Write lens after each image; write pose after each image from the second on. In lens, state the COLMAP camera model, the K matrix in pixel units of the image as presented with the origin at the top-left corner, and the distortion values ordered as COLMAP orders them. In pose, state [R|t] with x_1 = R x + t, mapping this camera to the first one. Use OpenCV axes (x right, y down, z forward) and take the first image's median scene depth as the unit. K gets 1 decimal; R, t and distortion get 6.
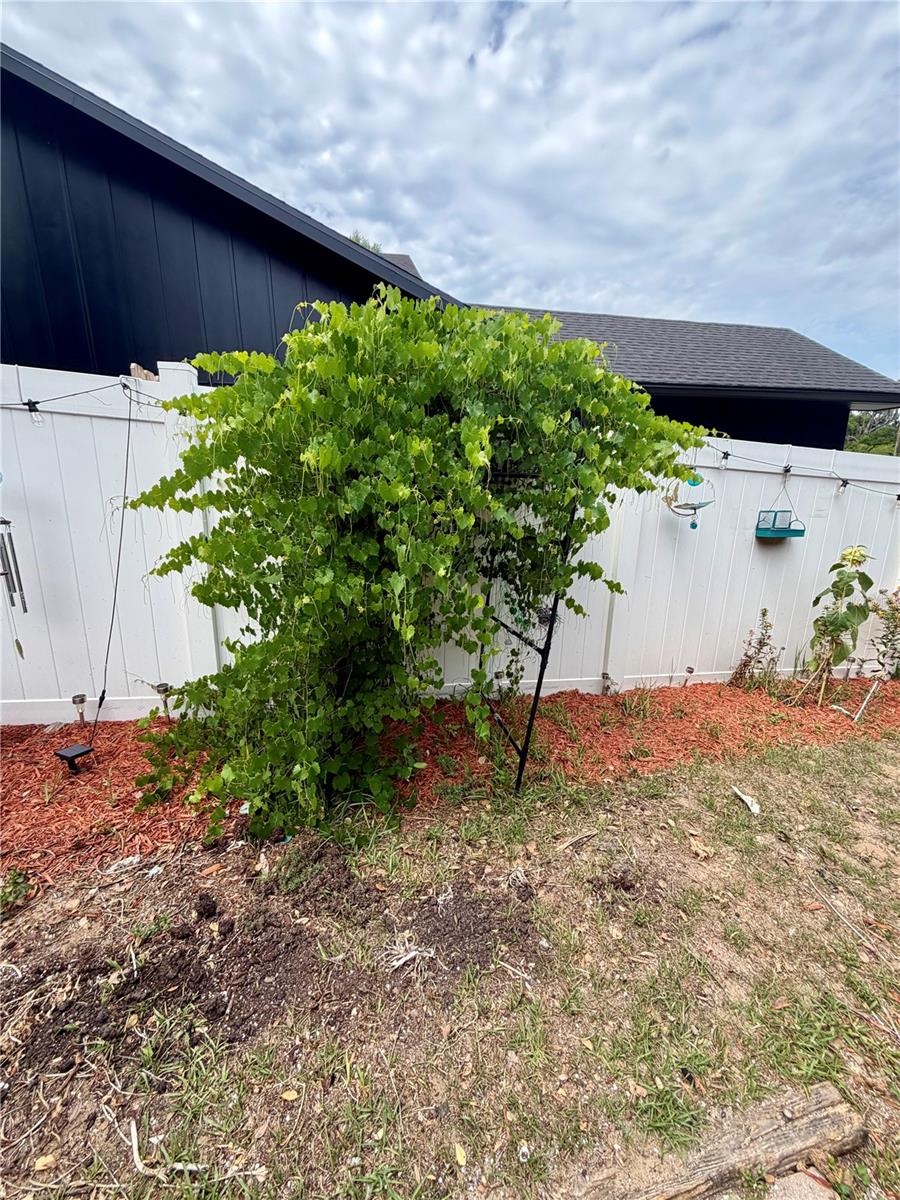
lens RADIAL K [[480.1, 0, 445.3], [0, 480.1, 596.0], [0, 0, 1]] dist [0.001246, 0.000317]
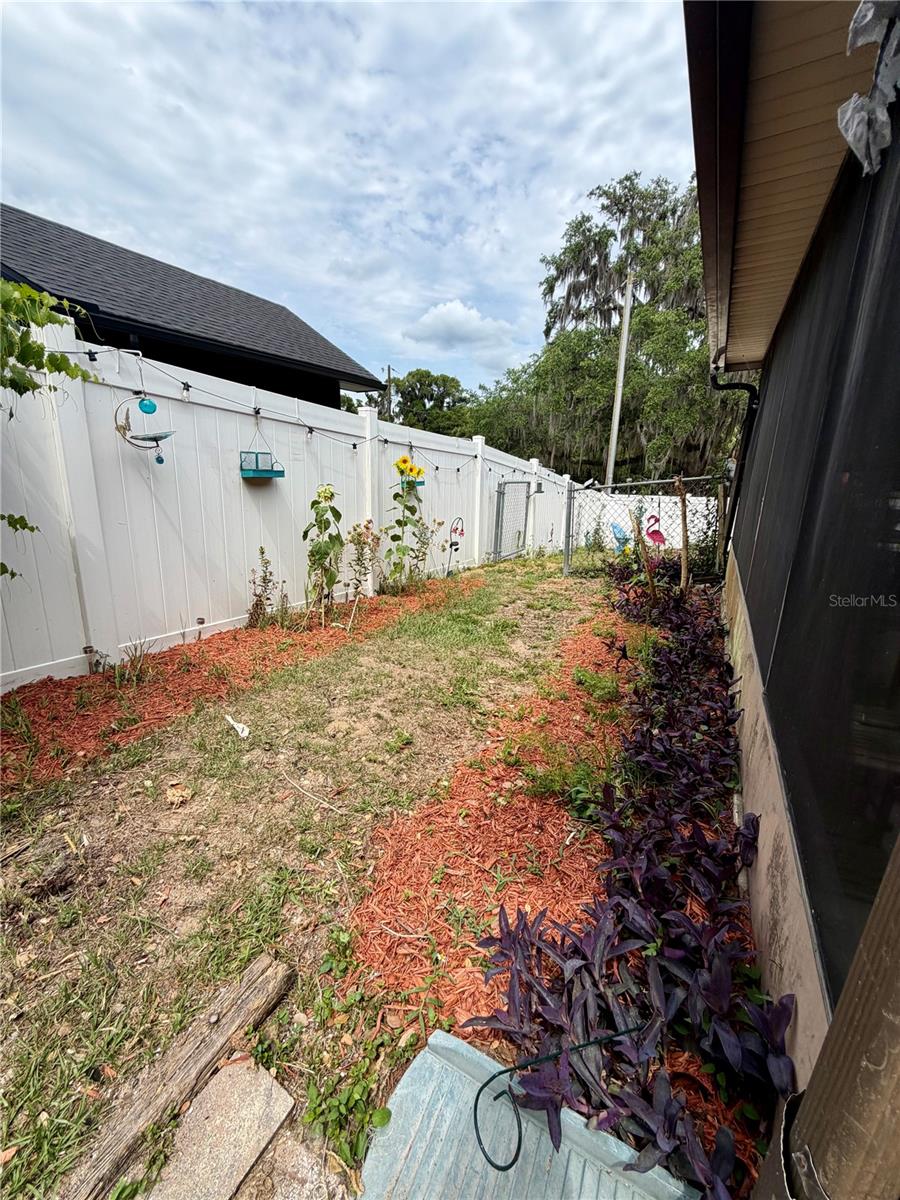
lens RADIAL K [[480.1, 0, 454.2], [0, 480.1, 596.0], [0, 0, 1]] dist [0.001246, 0.000317]
pose [[0.664421, -0.178189, 0.725805, 0.178536], [0.146659, 0.983365, 0.107166, 0.084317], [-0.732827, 0.035242, 0.679502, -0.004504]]
